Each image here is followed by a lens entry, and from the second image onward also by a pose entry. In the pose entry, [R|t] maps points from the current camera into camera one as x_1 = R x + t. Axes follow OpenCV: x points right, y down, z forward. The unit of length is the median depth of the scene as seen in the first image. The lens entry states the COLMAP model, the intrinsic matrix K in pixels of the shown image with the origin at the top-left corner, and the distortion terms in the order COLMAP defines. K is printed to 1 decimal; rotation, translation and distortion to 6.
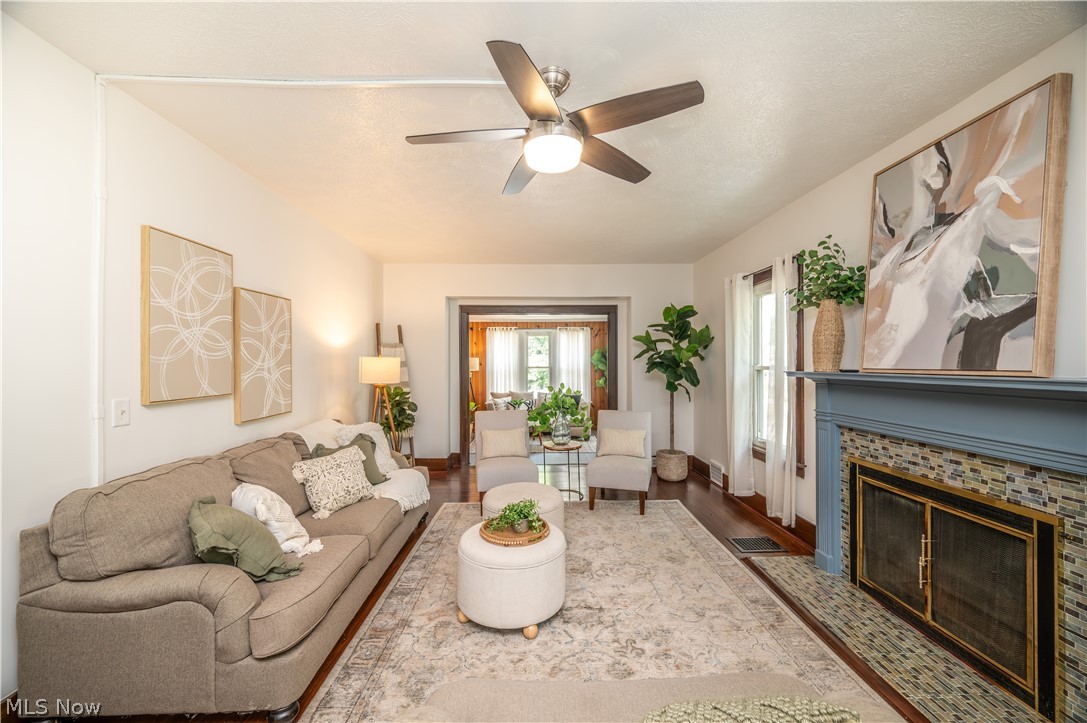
lens RADIAL K [[429.9, 0, 540.0], [0, 429.9, 360.0], [0, 0, 1]] dist [-0.003111, 0.000985]
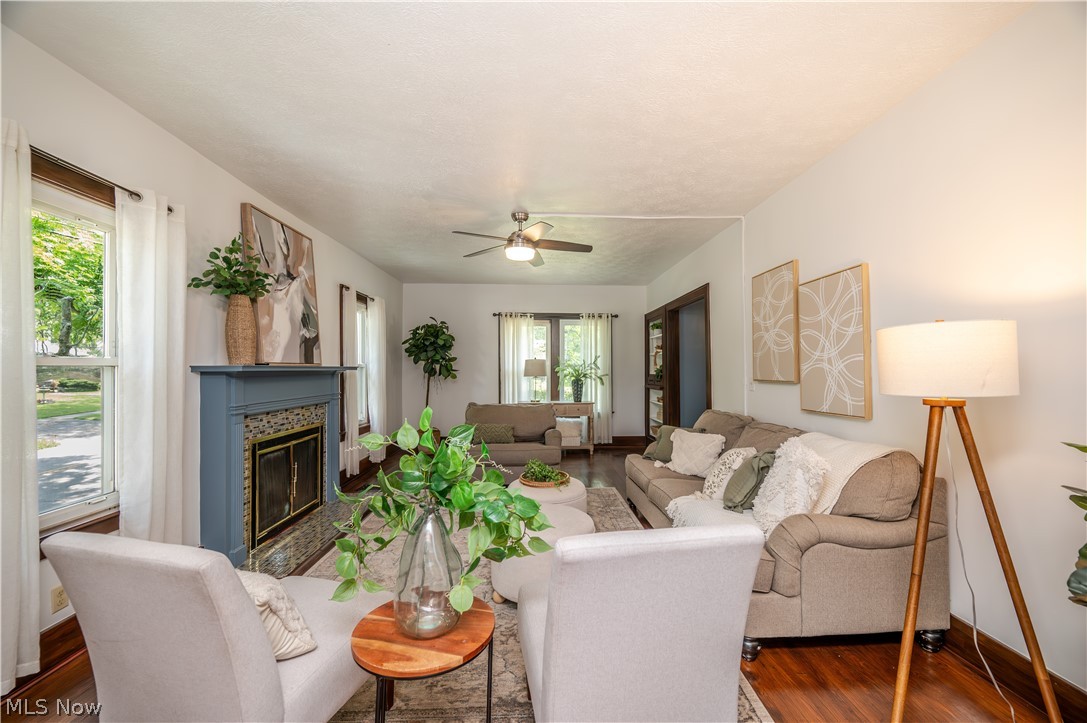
lens RADIAL K [[429.9, 0, 547.5], [0, 429.9, 365.9], [0, 0, 1]] dist [-0.003111, 0.000985]
pose [[-0.999649, 0.005857, -0.025838, -0.032111], [0.006218, 0.999884, -0.013900, 0.051084], [0.025754, -0.014056, -0.999569, 2.212500]]
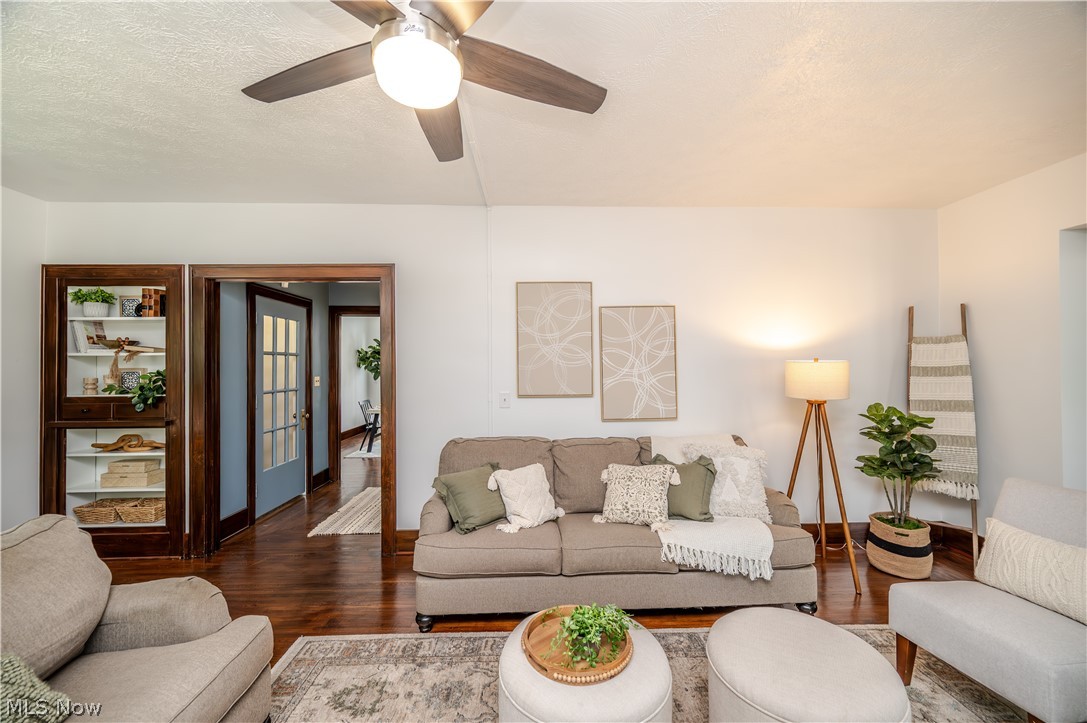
lens RADIAL K [[429.9, 0, 541.1], [0, 429.9, 363.3], [0, 0, 1]] dist [-0.003111, 0.000985]
pose [[0.015809, 0.003702, -0.999868, 0.533191], [0.011989, 0.999921, 0.003892, -0.018755], [0.999803, -0.012049, 0.015764, 0.867572]]
